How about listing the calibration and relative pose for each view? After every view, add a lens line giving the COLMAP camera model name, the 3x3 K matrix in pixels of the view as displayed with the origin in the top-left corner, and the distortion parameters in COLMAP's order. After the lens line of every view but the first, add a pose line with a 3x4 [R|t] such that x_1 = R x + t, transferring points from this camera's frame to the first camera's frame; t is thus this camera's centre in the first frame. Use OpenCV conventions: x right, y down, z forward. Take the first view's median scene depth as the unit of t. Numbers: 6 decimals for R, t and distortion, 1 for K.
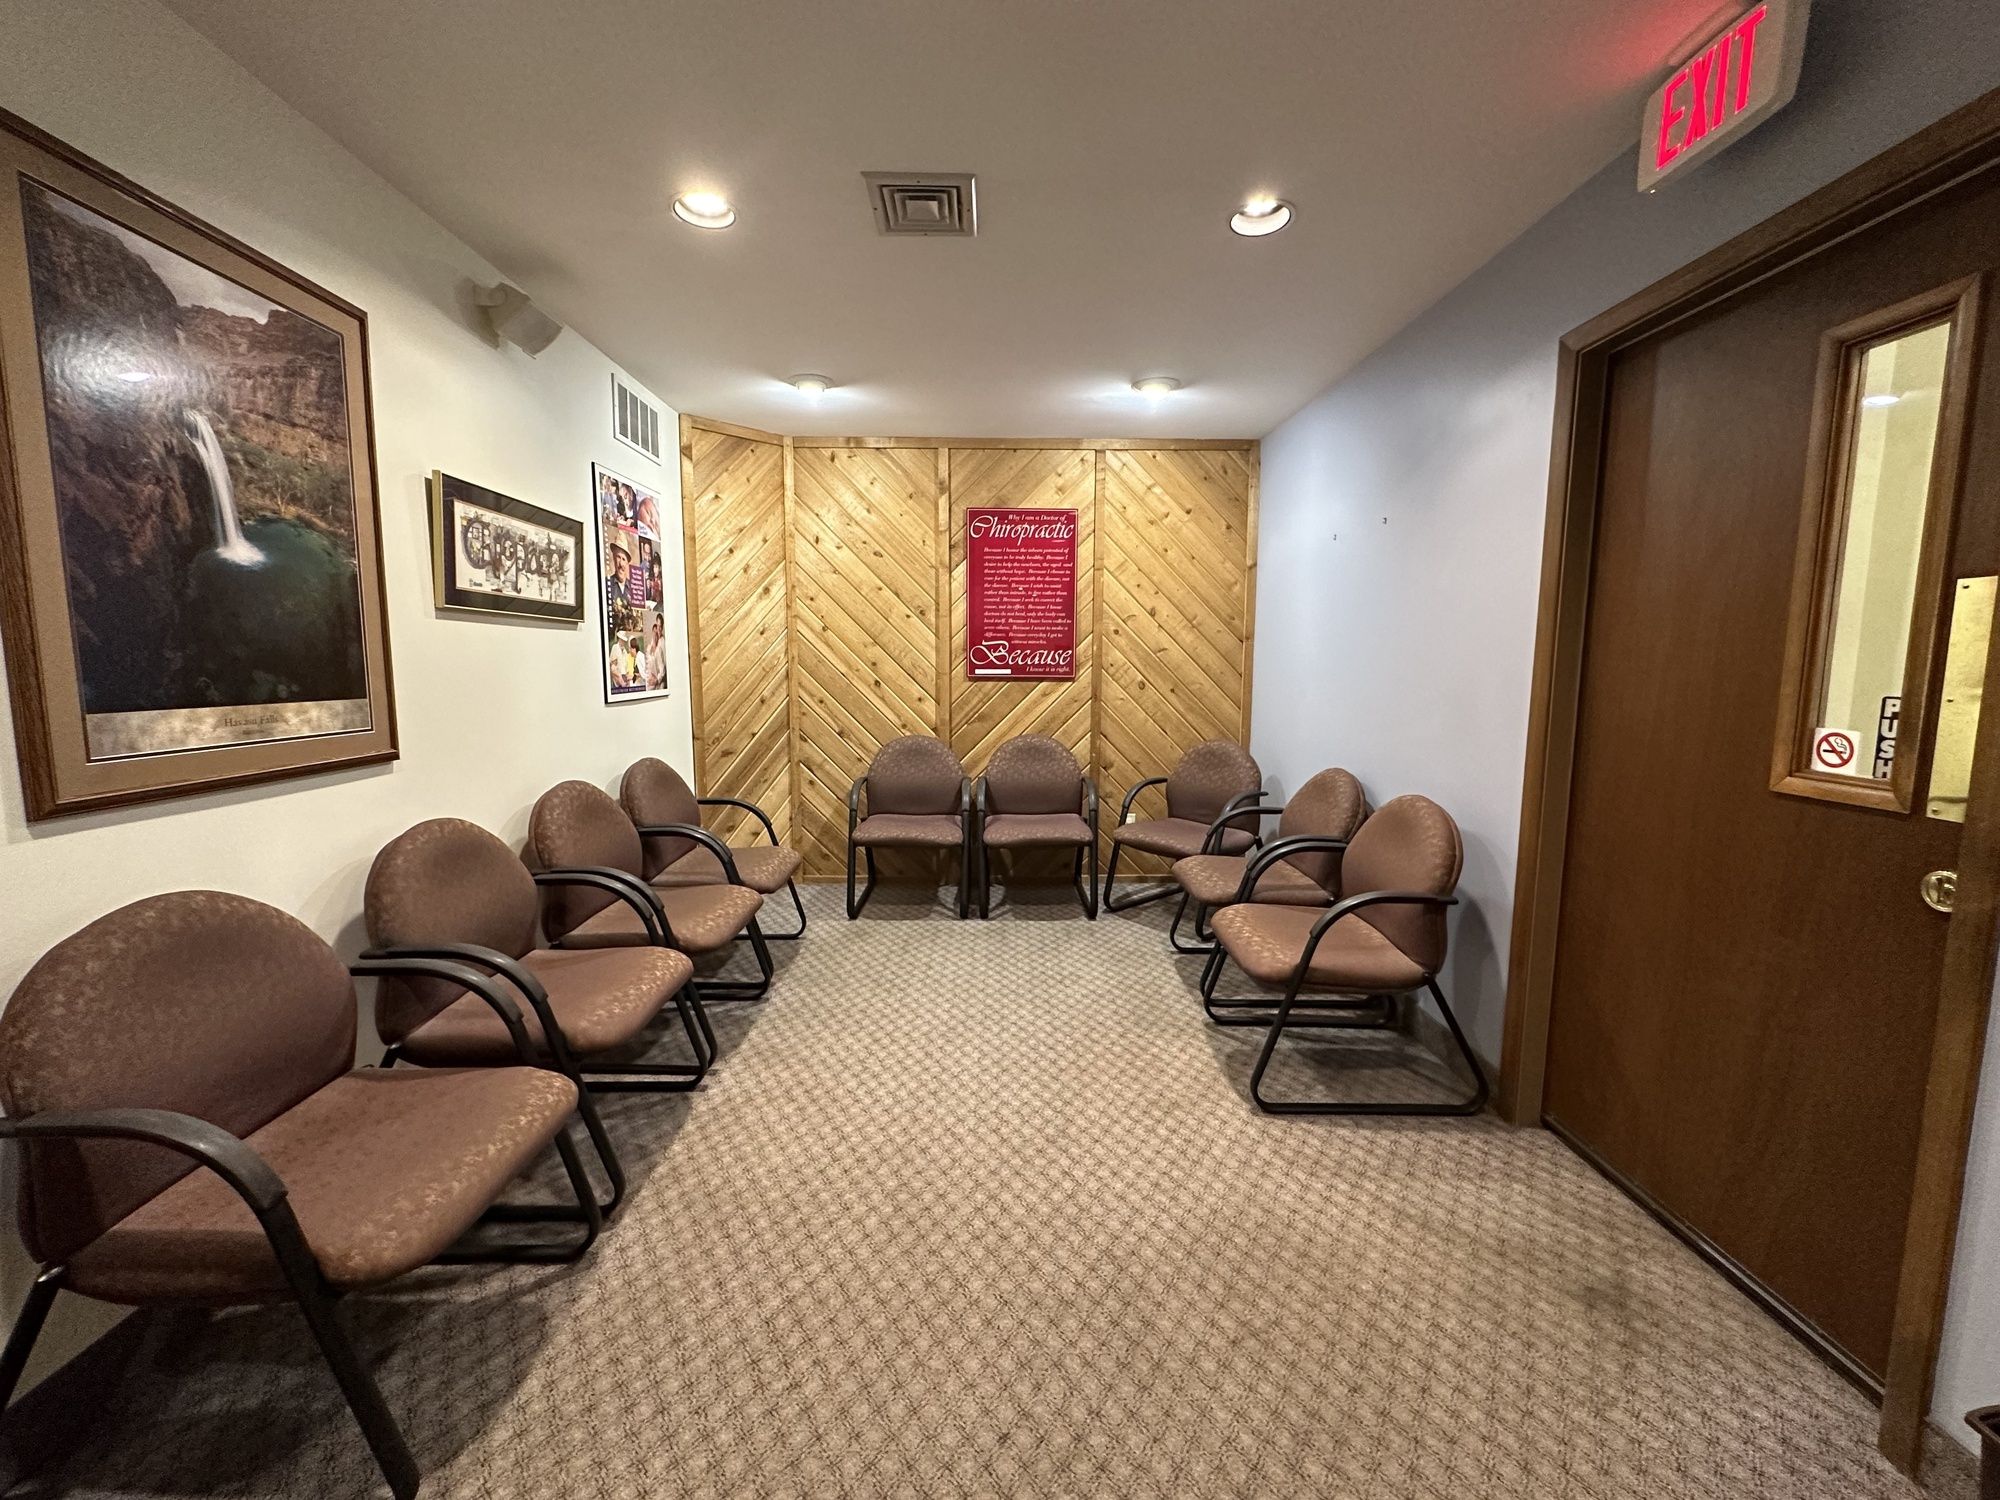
lens RADIAL K [[797.4, 0, 988.8], [0, 797.4, 751.9], [0, 0, 1]] dist [-0.002266, 0.000253]
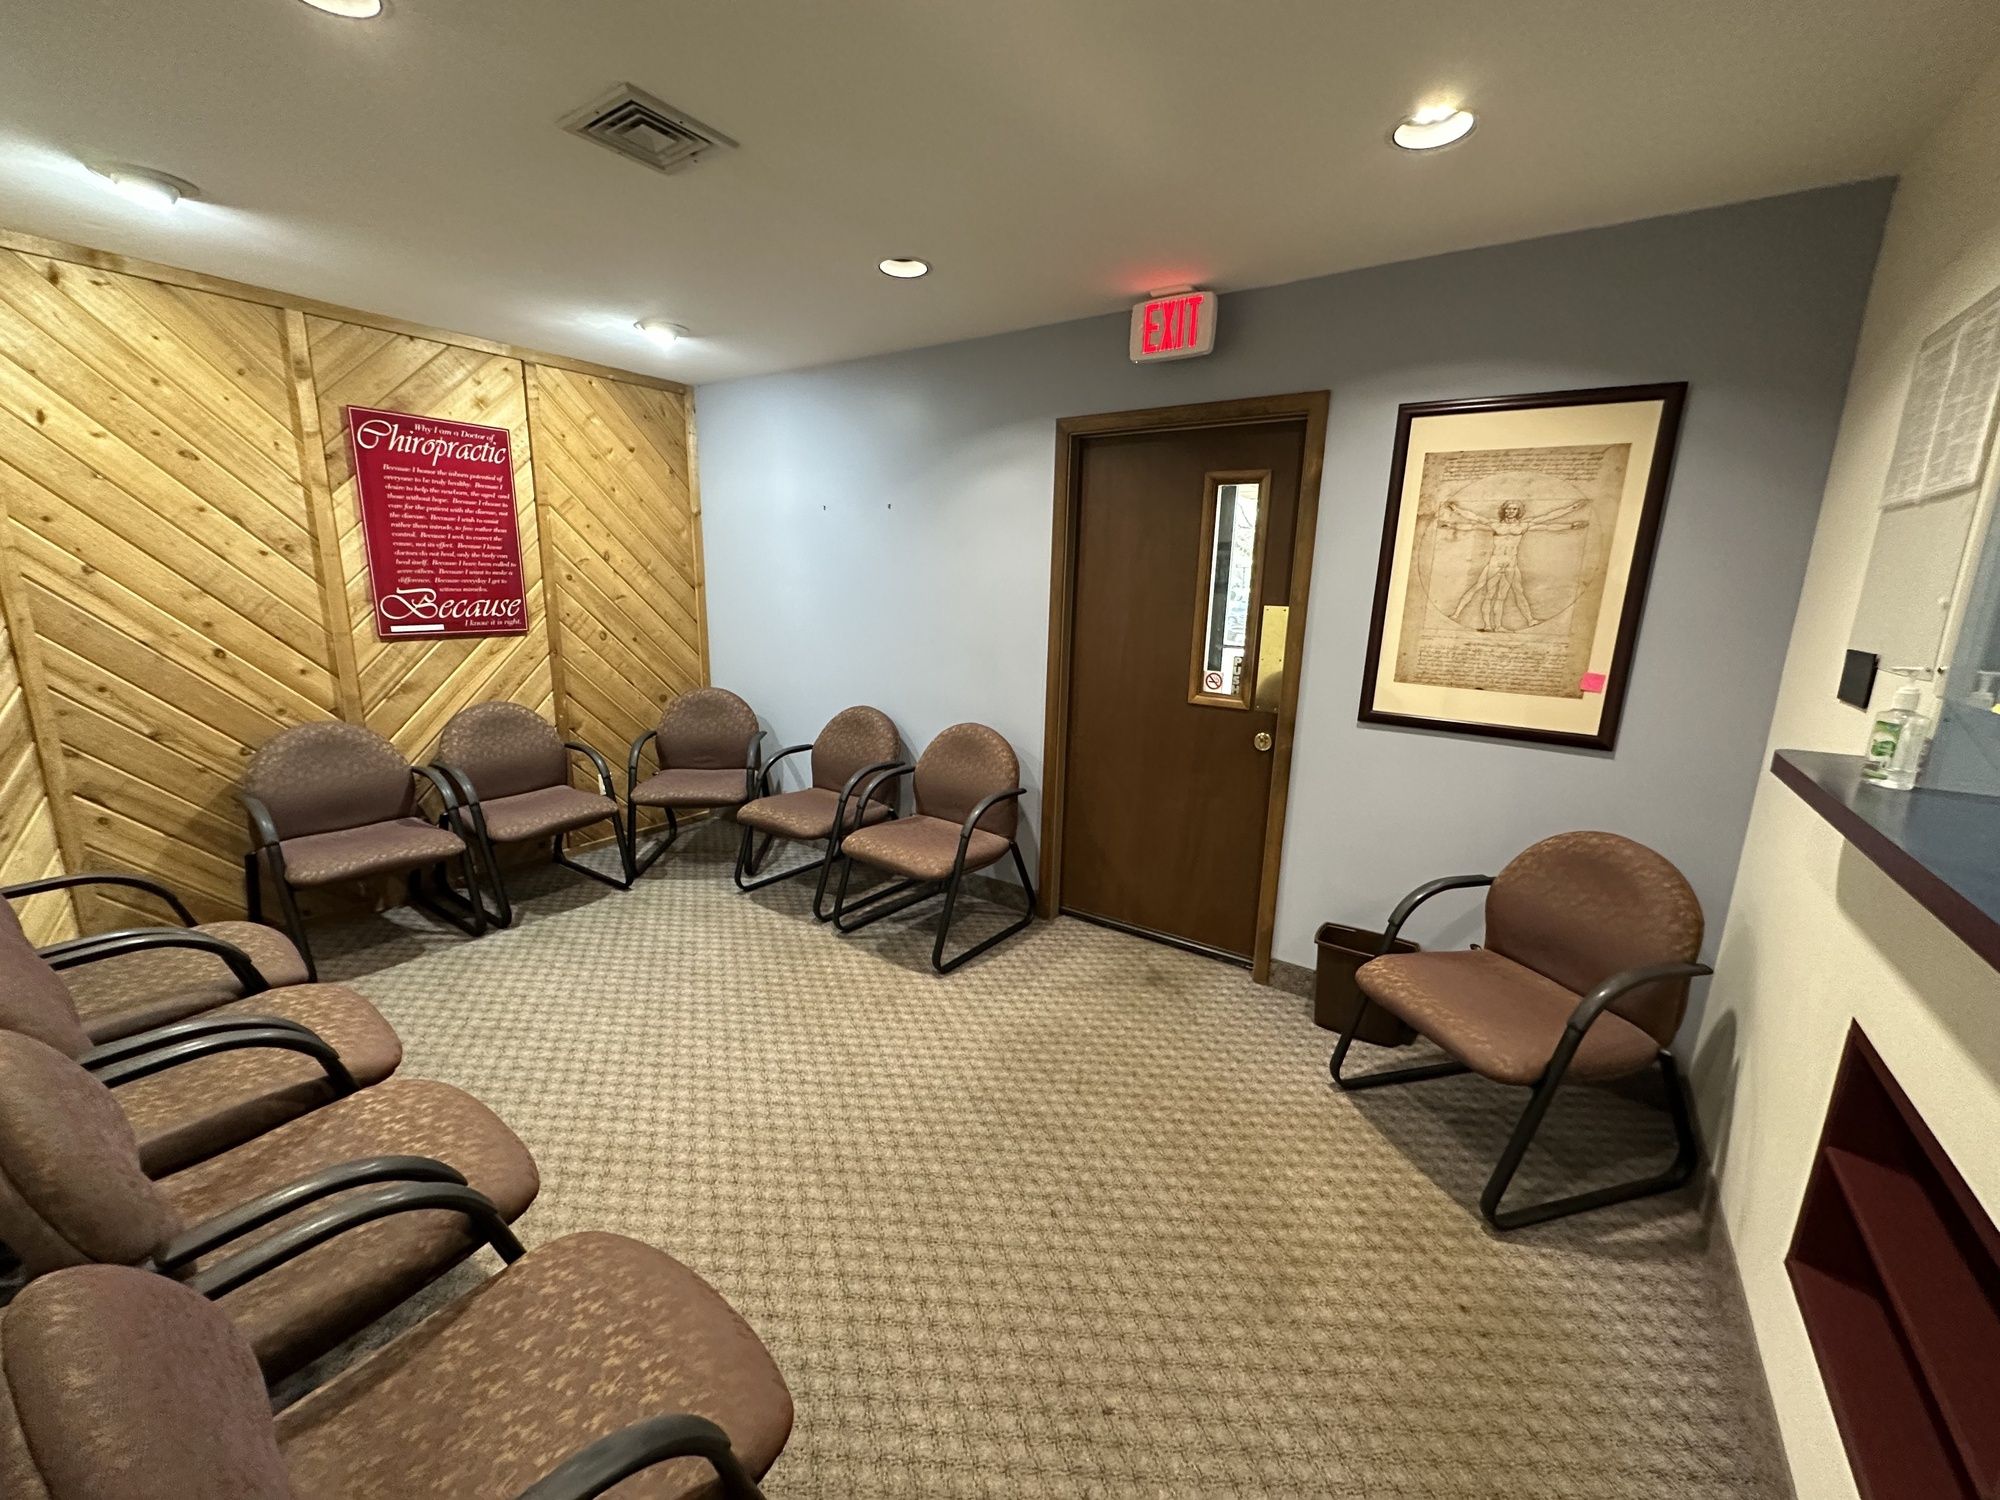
lens RADIAL K [[797.4, 0, 1004.7], [0, 797.4, 755.1], [0, 0, 1]] dist [-0.002266, 0.000253]
pose [[0.578974, -0.170067, 0.797412, -0.313631], [0.074496, 0.984948, 0.155974, -0.058700], [-0.811935, -0.030901, 0.582929, 0.074689]]
